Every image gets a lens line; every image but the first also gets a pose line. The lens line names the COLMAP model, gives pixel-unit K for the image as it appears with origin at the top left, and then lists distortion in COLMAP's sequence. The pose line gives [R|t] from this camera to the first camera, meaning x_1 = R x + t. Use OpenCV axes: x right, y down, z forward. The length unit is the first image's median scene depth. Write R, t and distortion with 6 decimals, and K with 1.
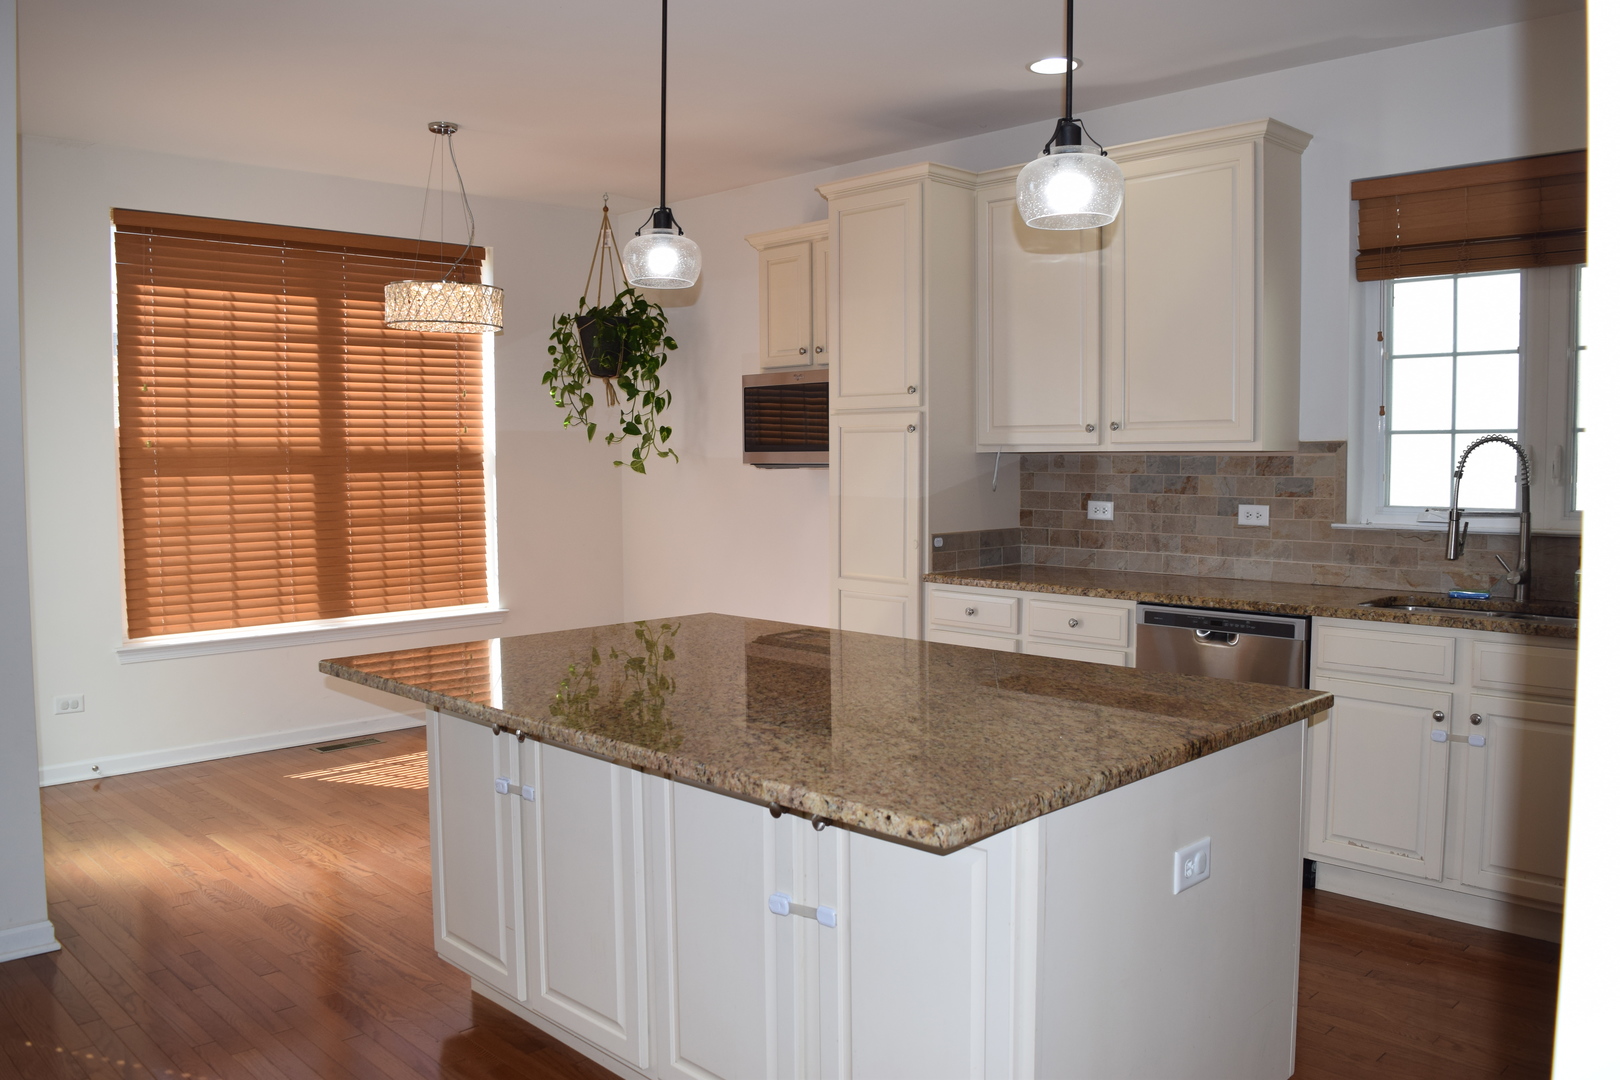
lens RADIAL K [[1270.1, 0, 810.0], [0, 1270.1, 540.0], [0, 0, 1]] dist [-0.088751, 0.003917]
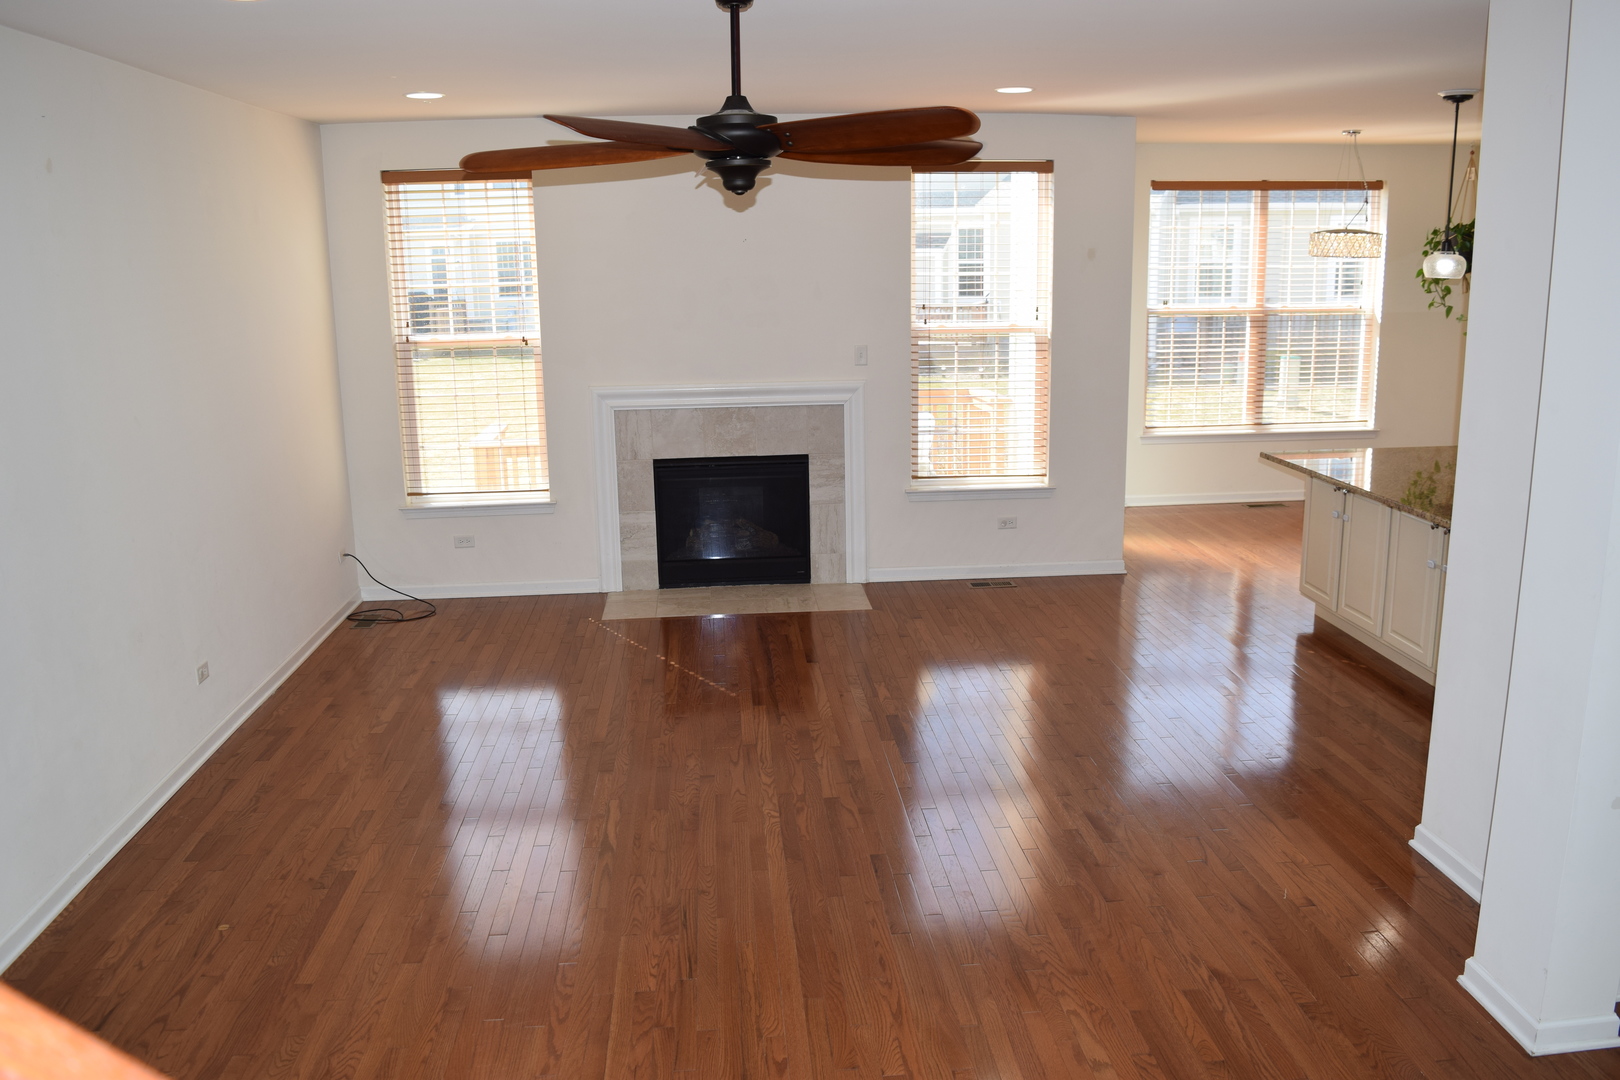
lens RADIAL K [[1270.1, 0, 810.0], [0, 1270.1, 540.0], [0, 0, 1]] dist [-0.088751, 0.003917]
pose [[0.762907, 0.133452, -0.632585, 0.198366], [-0.029832, 0.984688, 0.171755, -0.049911], [0.645820, -0.112161, 0.755206, -0.562208]]
